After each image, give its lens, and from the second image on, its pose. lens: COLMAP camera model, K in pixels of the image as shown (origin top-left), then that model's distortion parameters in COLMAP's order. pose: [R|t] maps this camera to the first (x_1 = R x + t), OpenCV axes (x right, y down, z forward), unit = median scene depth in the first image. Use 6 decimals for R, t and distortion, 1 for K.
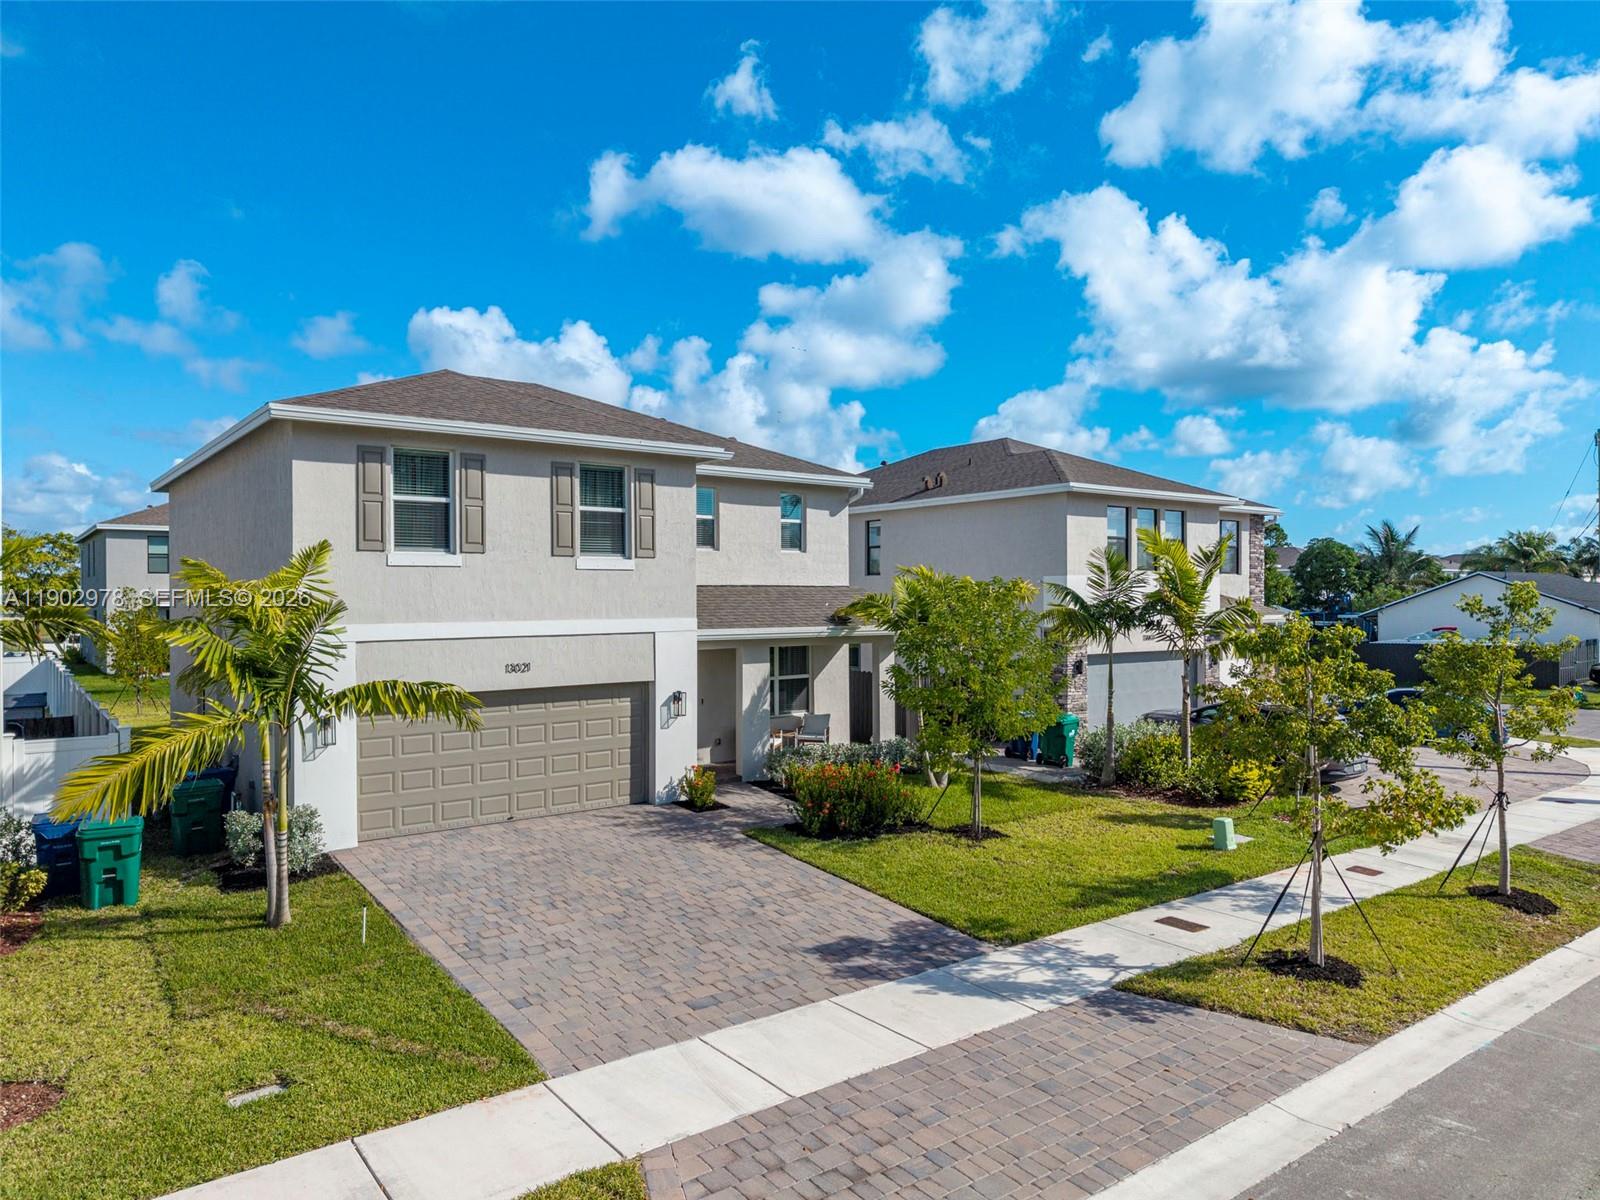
lens RADIAL K [[1076.0, 0, 771.2], [0, 1076.0, 603.4], [0, 0, 1]] dist [0.029963, -0.028364]
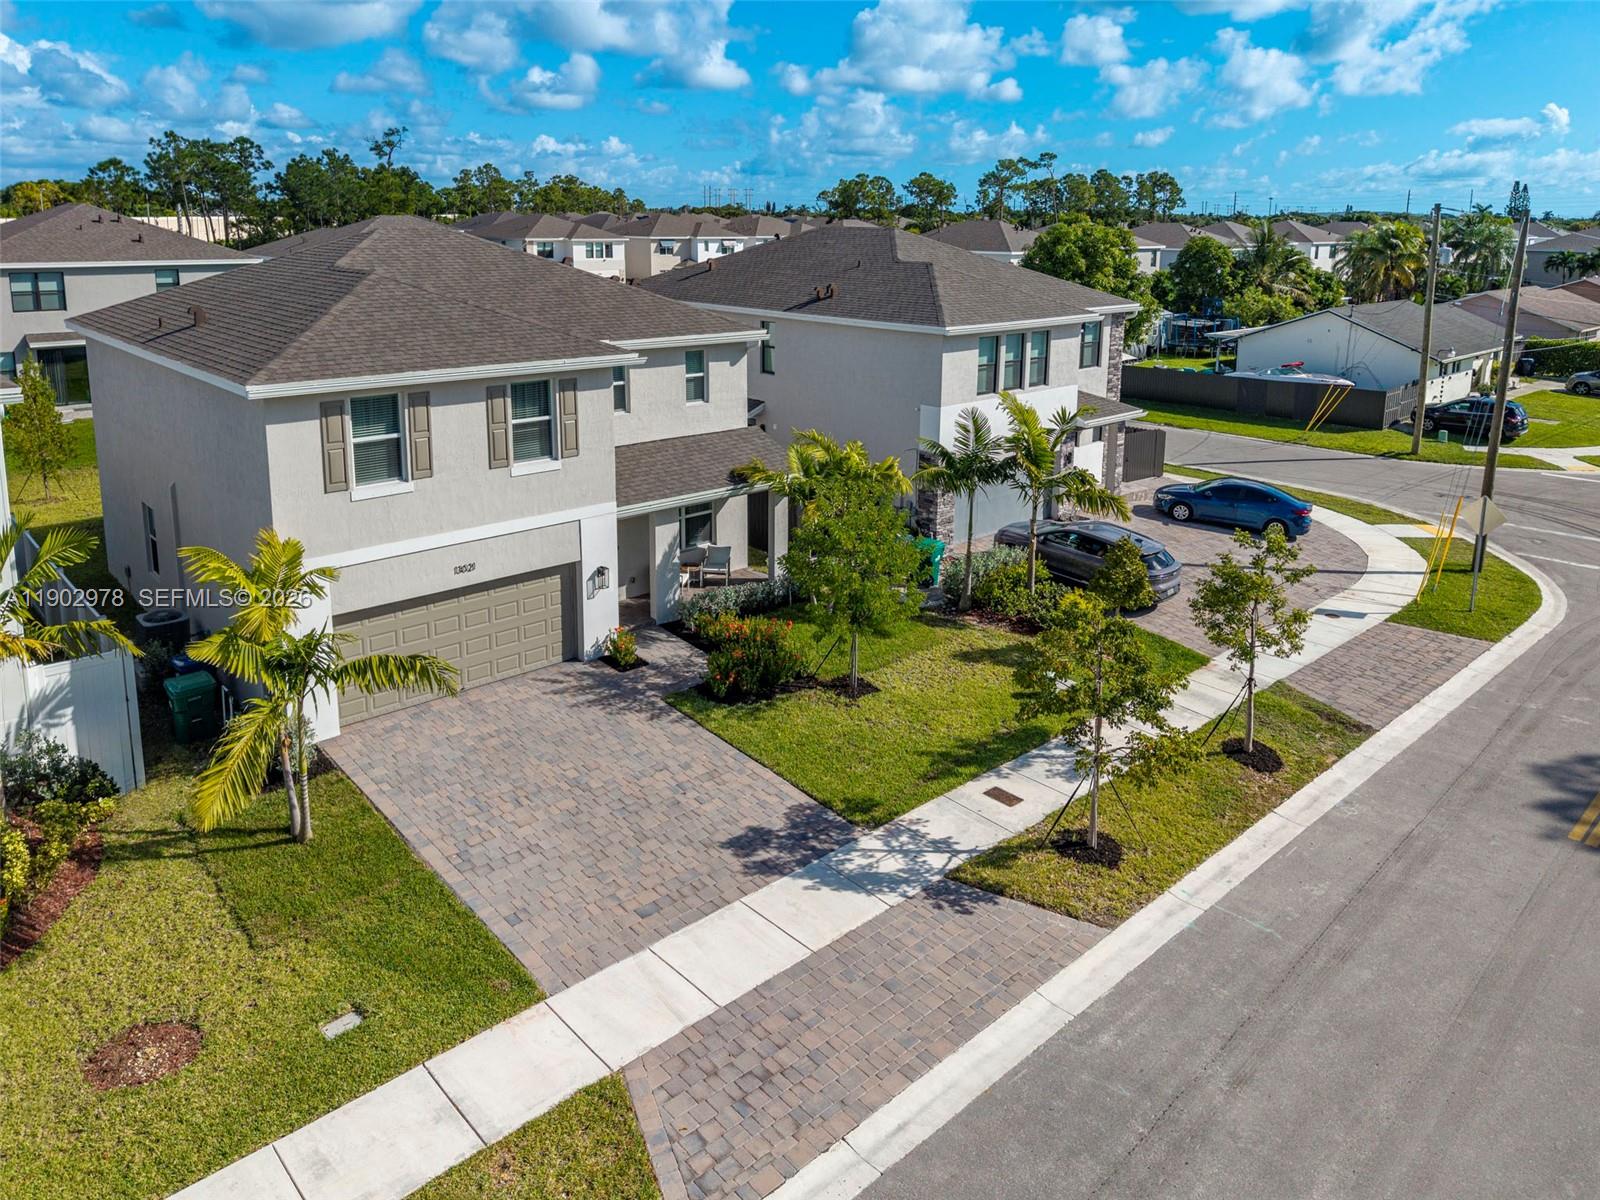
lens RADIAL K [[1133.8, 0, 757.3], [0, 1133.8, 421.4], [0, 0, 1]] dist [0.012705, -0.005888]
pose [[0.995961, -0.013472, 0.088770, -0.036703], [-0.001498, 0.986048, 0.166454, -0.386701], [-0.089774, -0.165915, 0.982045, -0.257132]]
